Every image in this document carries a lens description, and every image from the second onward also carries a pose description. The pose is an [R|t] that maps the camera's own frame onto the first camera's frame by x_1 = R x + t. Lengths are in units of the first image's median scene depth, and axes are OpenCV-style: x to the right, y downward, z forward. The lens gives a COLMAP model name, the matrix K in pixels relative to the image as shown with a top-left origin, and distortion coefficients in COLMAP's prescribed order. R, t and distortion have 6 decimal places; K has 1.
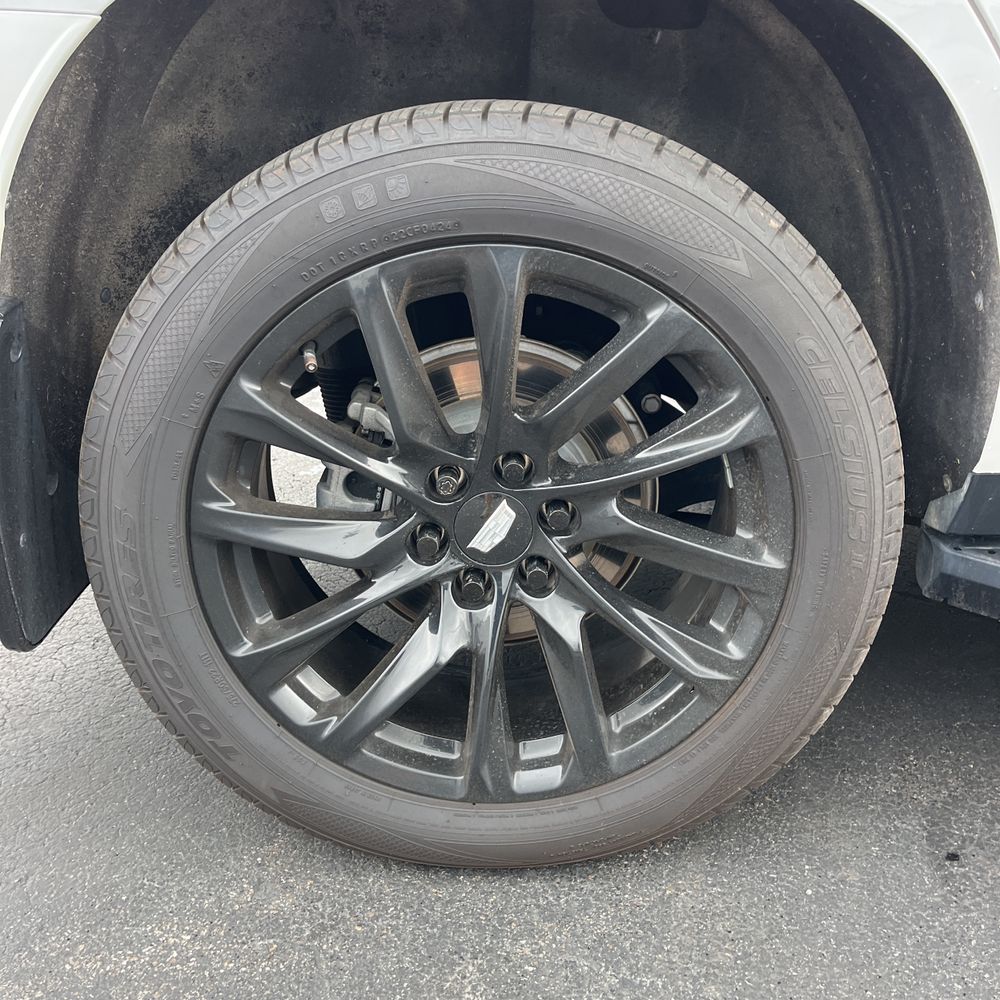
lens RADIAL K [[999.3, 0, 510.0], [0, 999.3, 500.6], [0, 0, 1]] dist [0.057881, -0.053416]
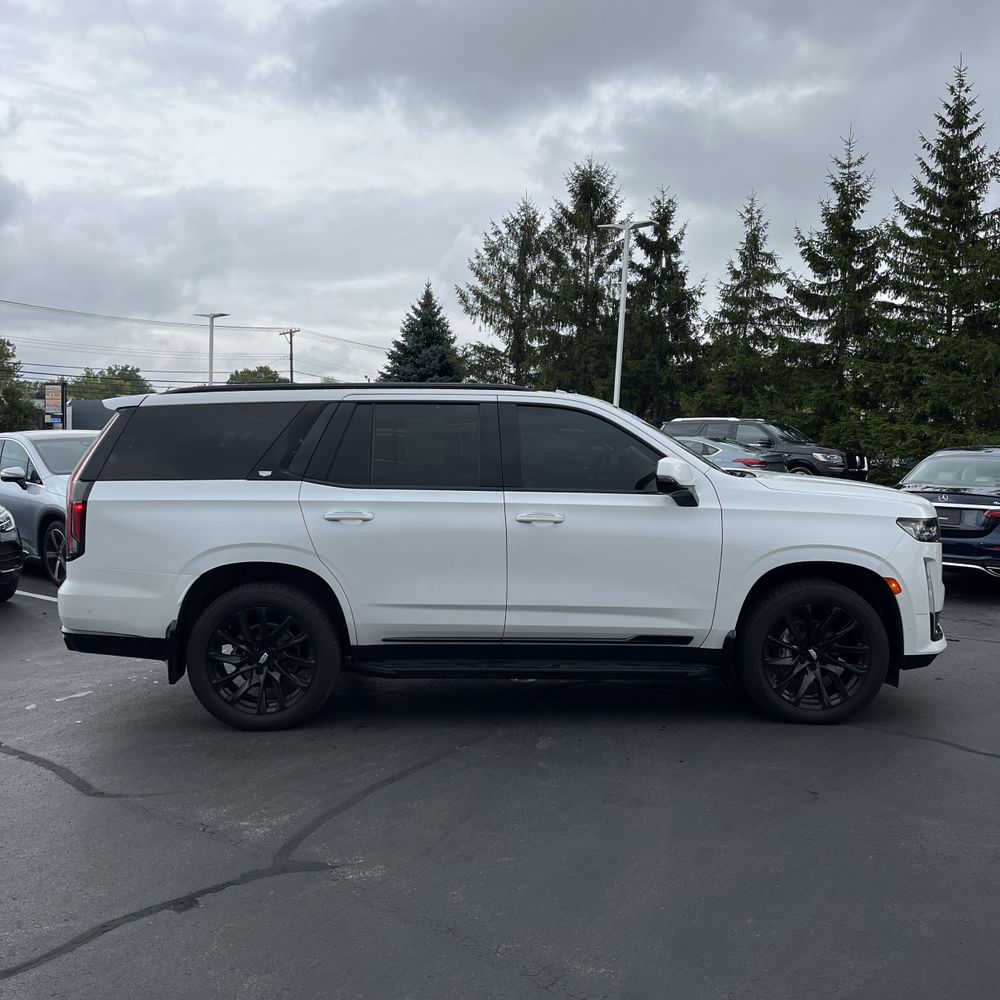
lens RADIAL K [[999.3, 0, 510.0], [0, 999.3, 500.6], [0, 0, 1]] dist [0.057881, -0.053416]
pose [[0.999350, -0.007300, 0.035316, 1.105005], [0.017262, 0.956651, -0.290723, 0.795717], [-0.031663, 0.291144, 0.956155, -4.362372]]
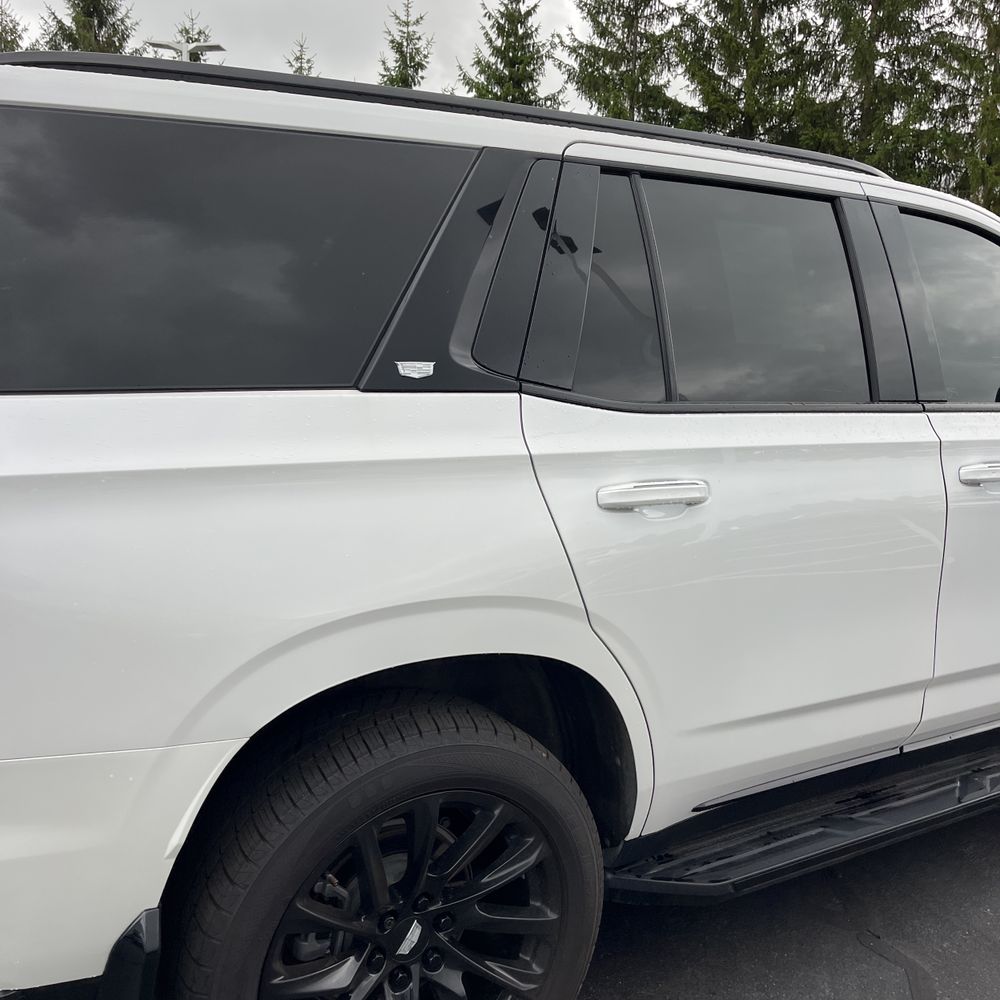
lens RADIAL K [[998.3, 0, 493.8], [0, 998.3, 493.2], [0, 0, 1]] dist [0.083267, -0.105462]
pose [[0.854952, -0.067363, 0.514314, -0.739080], [0.163125, 0.976141, -0.143313, -0.449450], [-0.492389, 0.206423, 0.845543, -0.705729]]
